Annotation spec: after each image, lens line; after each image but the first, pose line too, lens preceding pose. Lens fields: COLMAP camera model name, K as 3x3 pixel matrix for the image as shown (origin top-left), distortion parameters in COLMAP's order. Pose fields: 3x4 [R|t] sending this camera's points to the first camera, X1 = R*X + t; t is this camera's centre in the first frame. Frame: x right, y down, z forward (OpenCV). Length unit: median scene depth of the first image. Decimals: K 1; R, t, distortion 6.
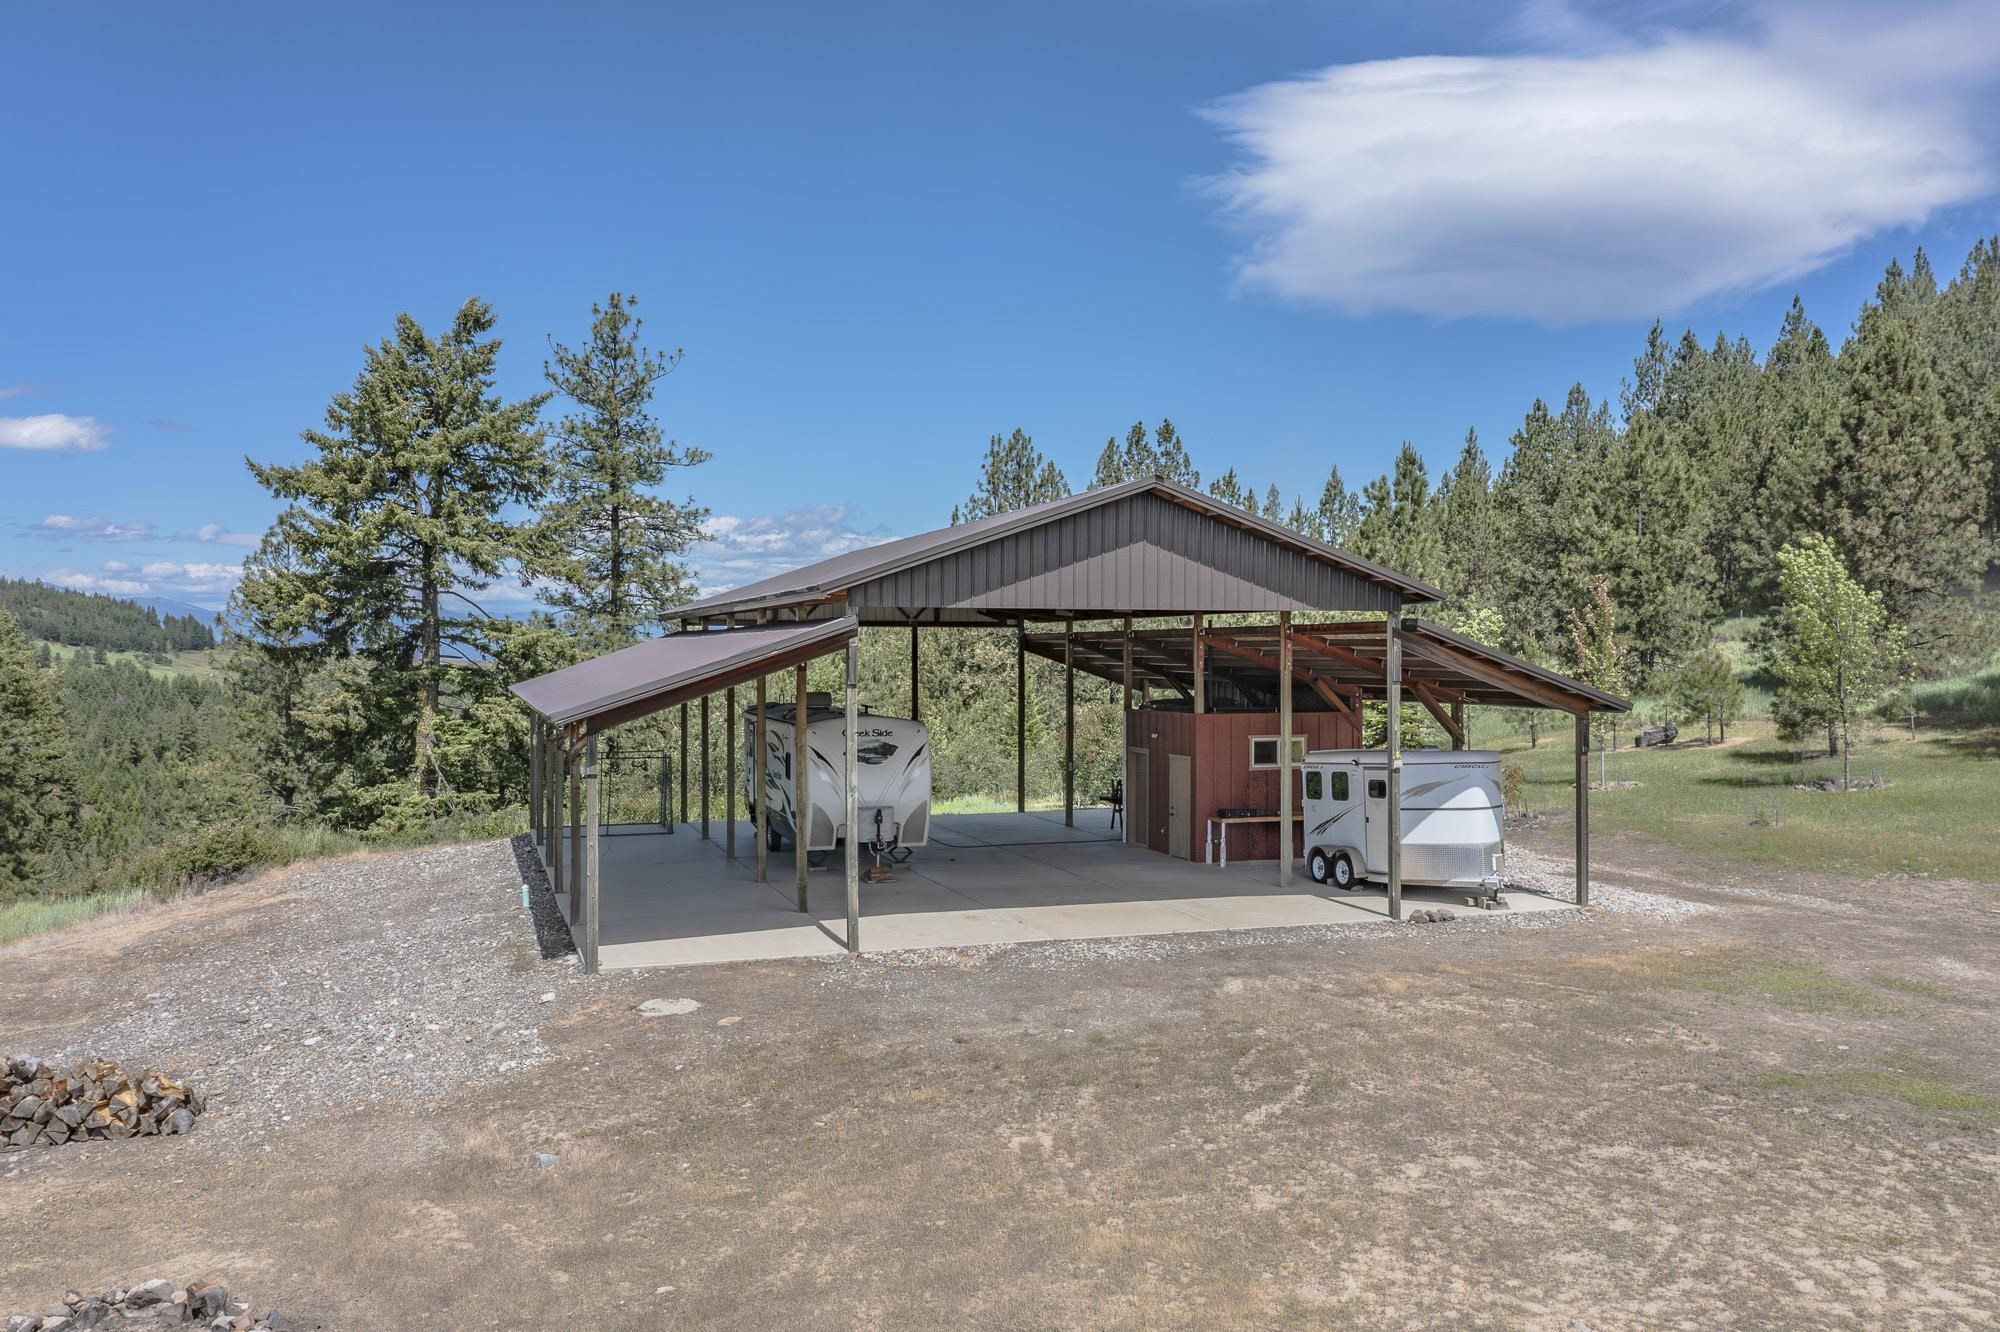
lens RADIAL K [[1603.9, 0, 994.2], [0, 1603.9, 659.7], [0, 0, 1]] dist [0.002870, 0.004232]
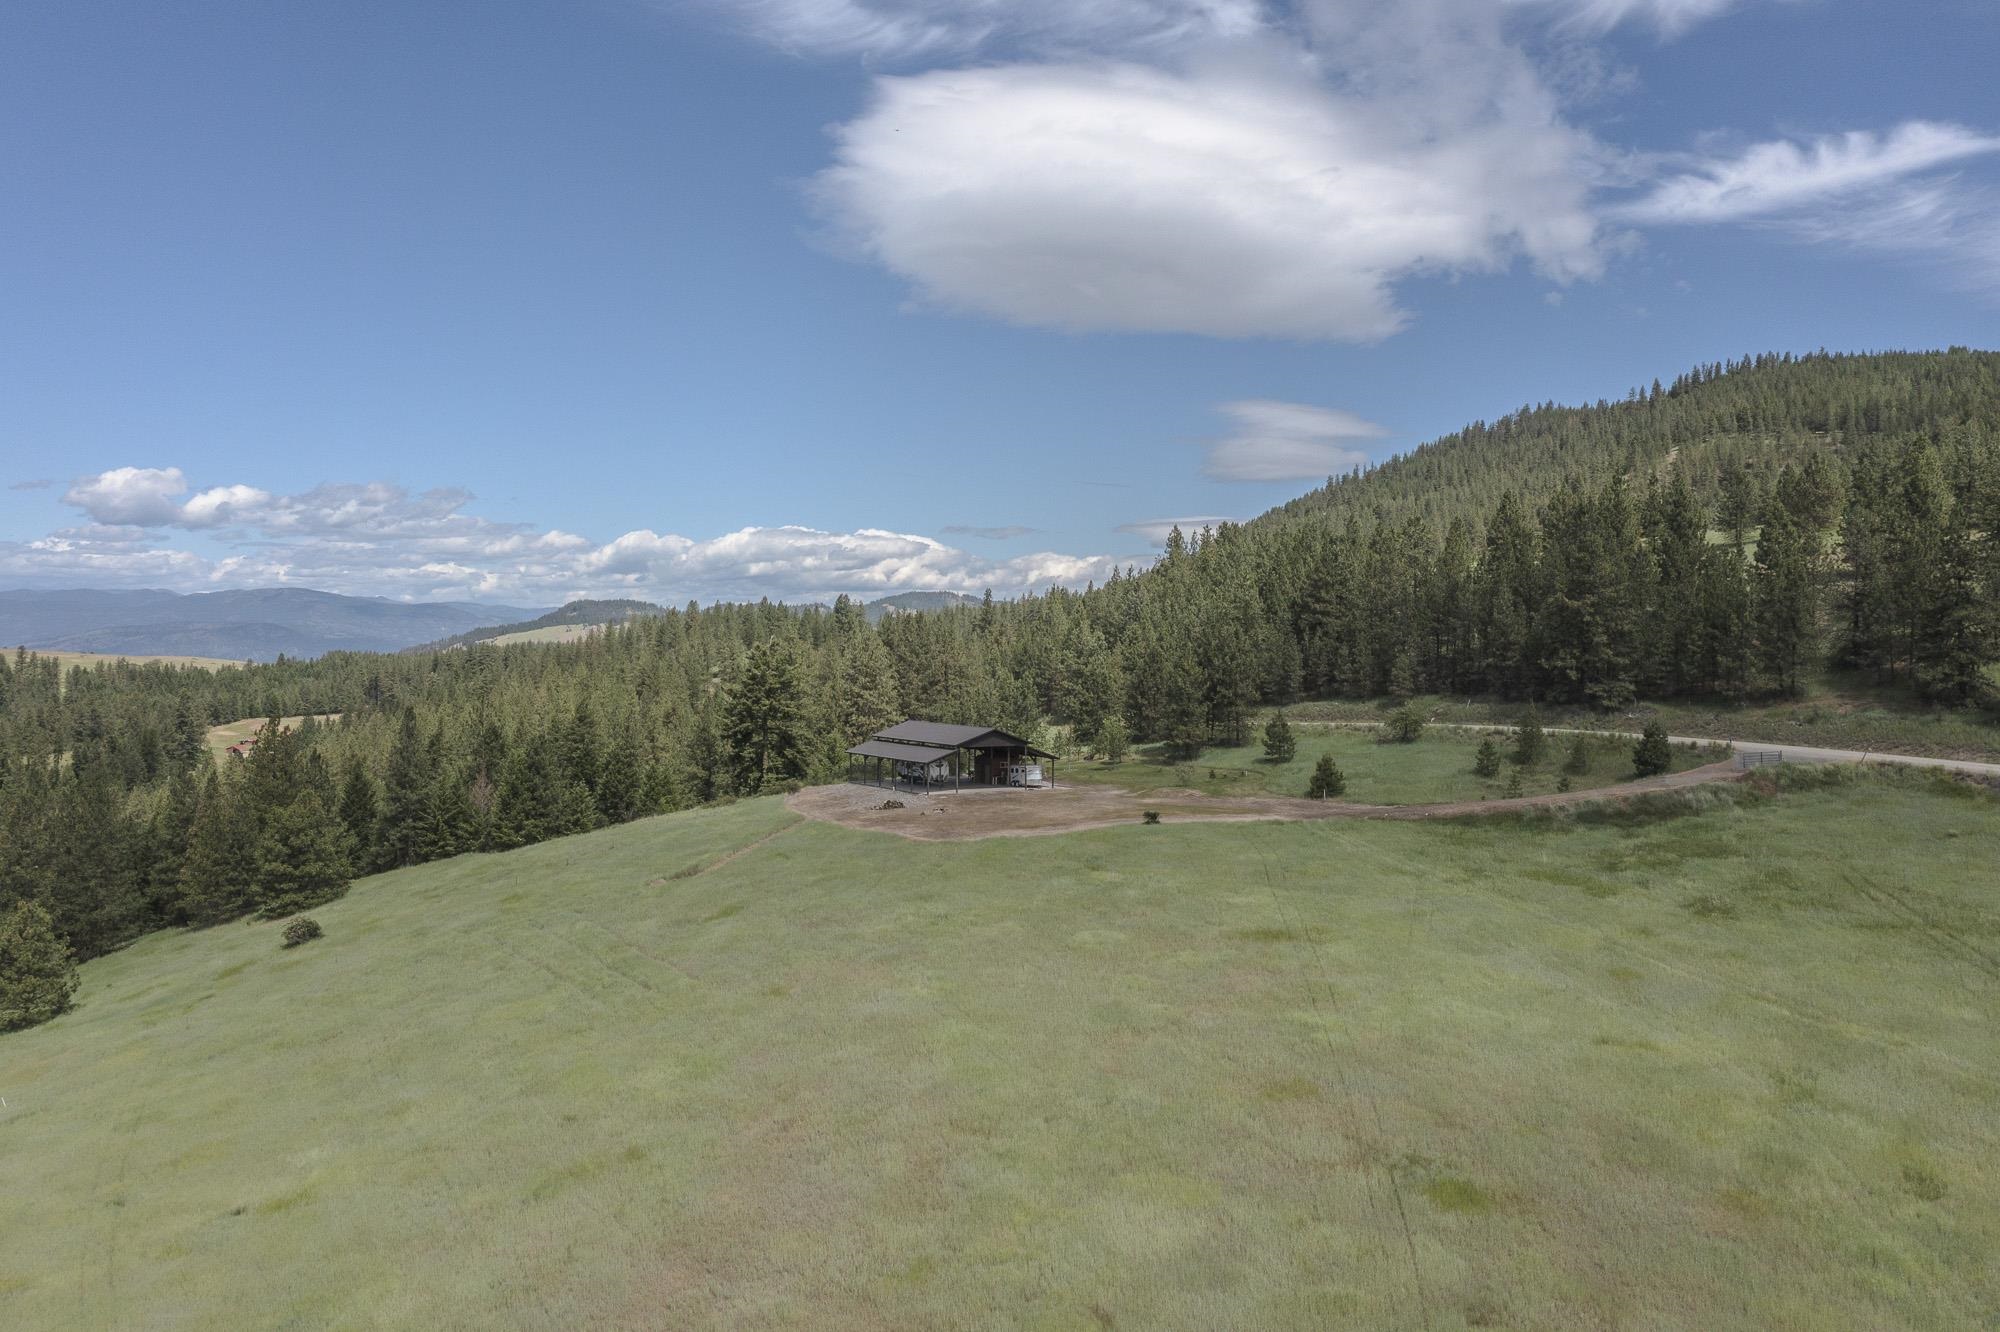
lens RADIAL K [[1603.9, 0, 994.2], [0, 1603.9, 659.7], [0, 0, 1]] dist [0.002870, 0.004232]
pose [[0.972322, 0.004517, 0.233600, -1.334111], [-0.006044, 0.999965, 0.005822, -0.388555], [-0.233566, -0.007073, 0.972315, -5.054945]]
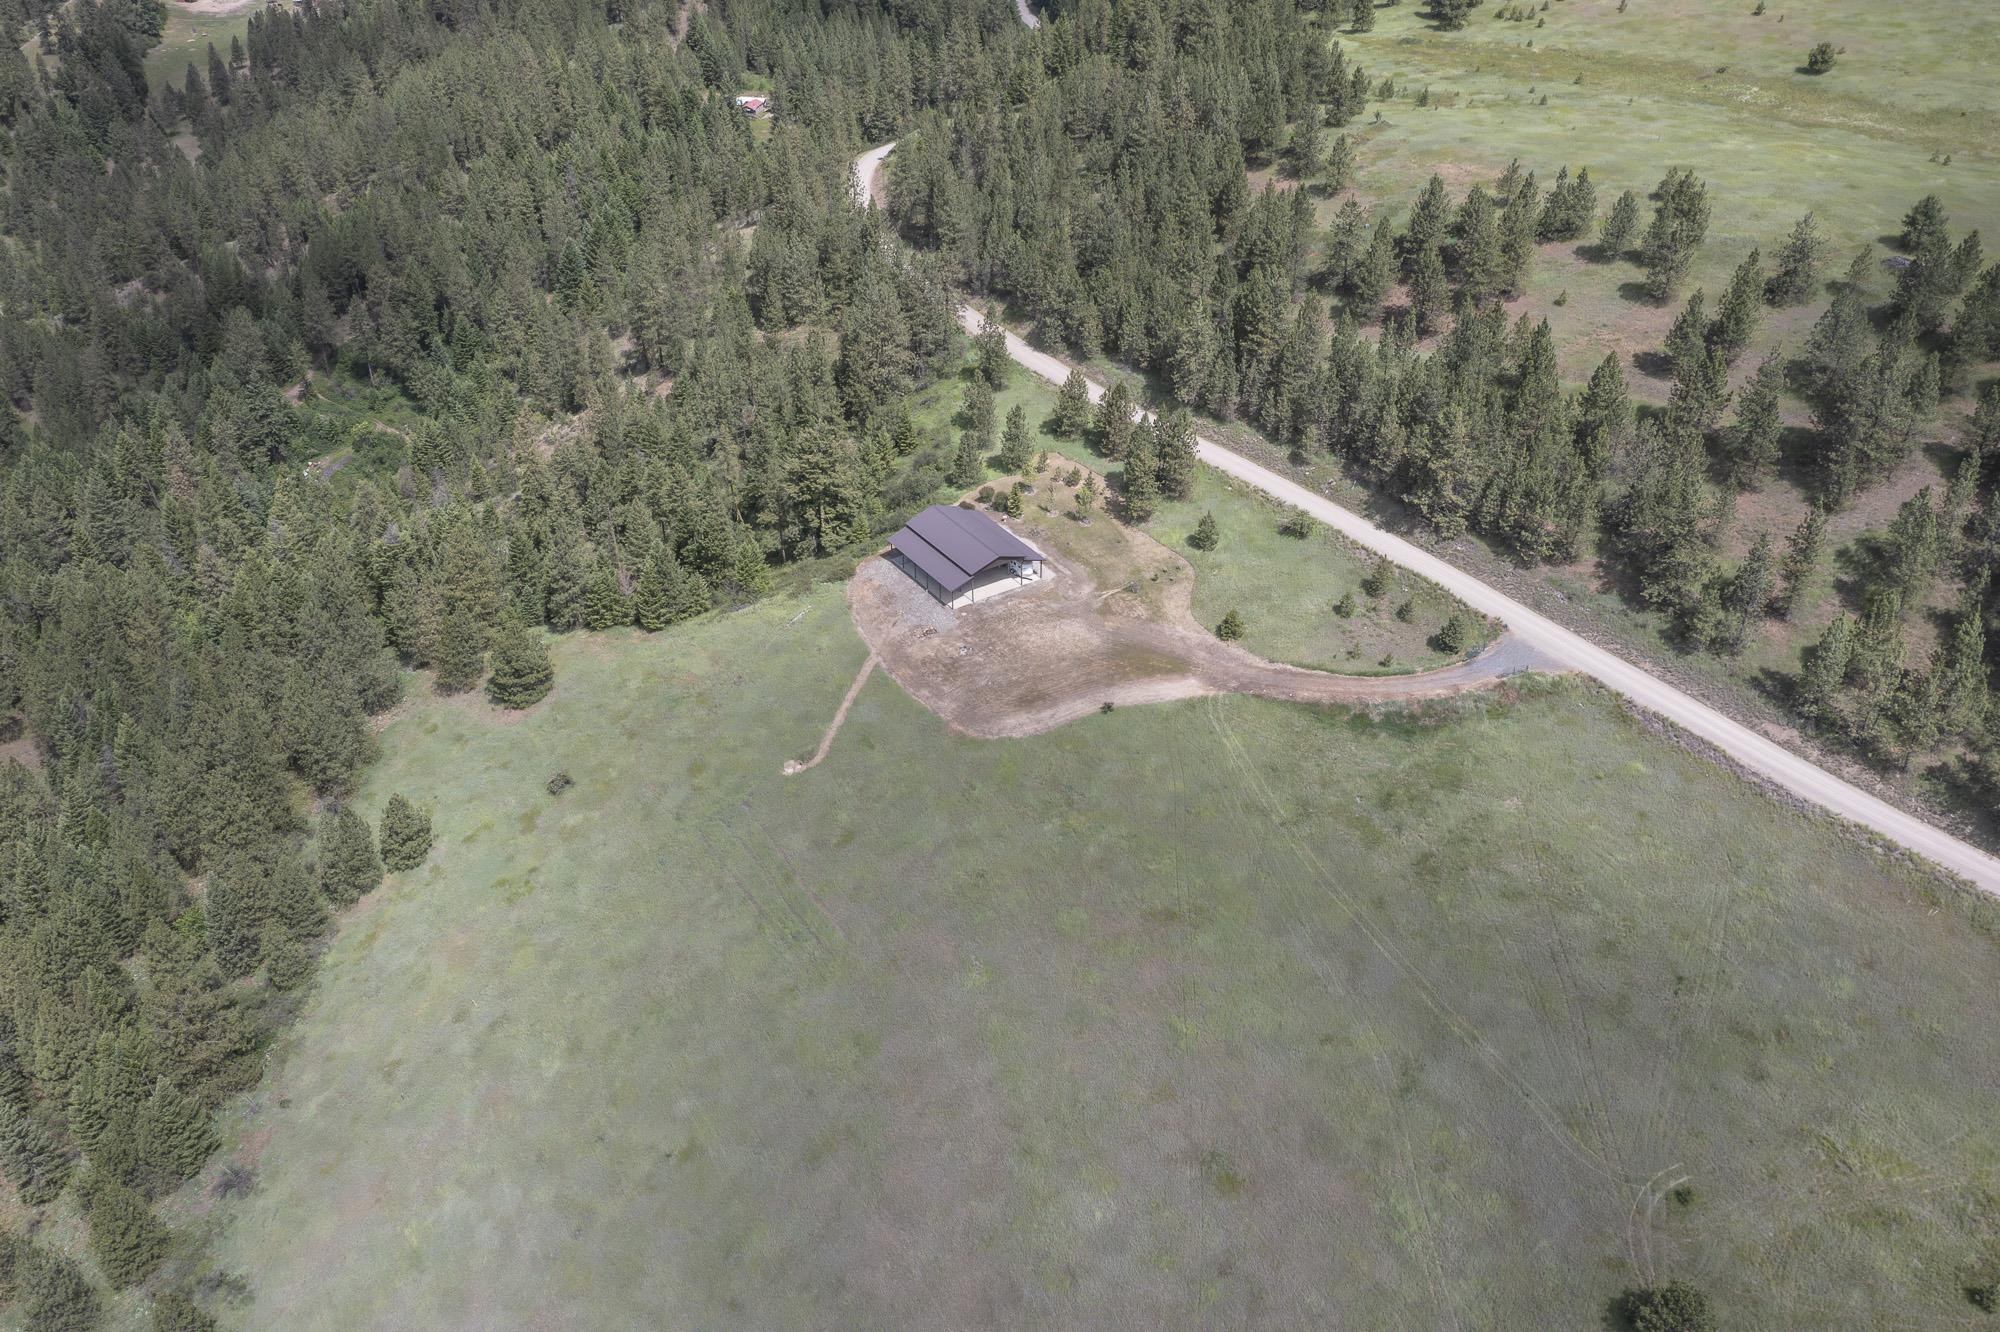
lens RADIAL K [[1603.9, 0, 994.2], [0, 1603.9, 659.7], [0, 0, 1]] dist [0.002870, 0.004232]
pose [[0.967269, -0.140574, 0.211255, -1.774346], [0.003093, 0.838997, 0.544128, -4.155087], [-0.253733, -0.525665, 0.811971, -6.199641]]
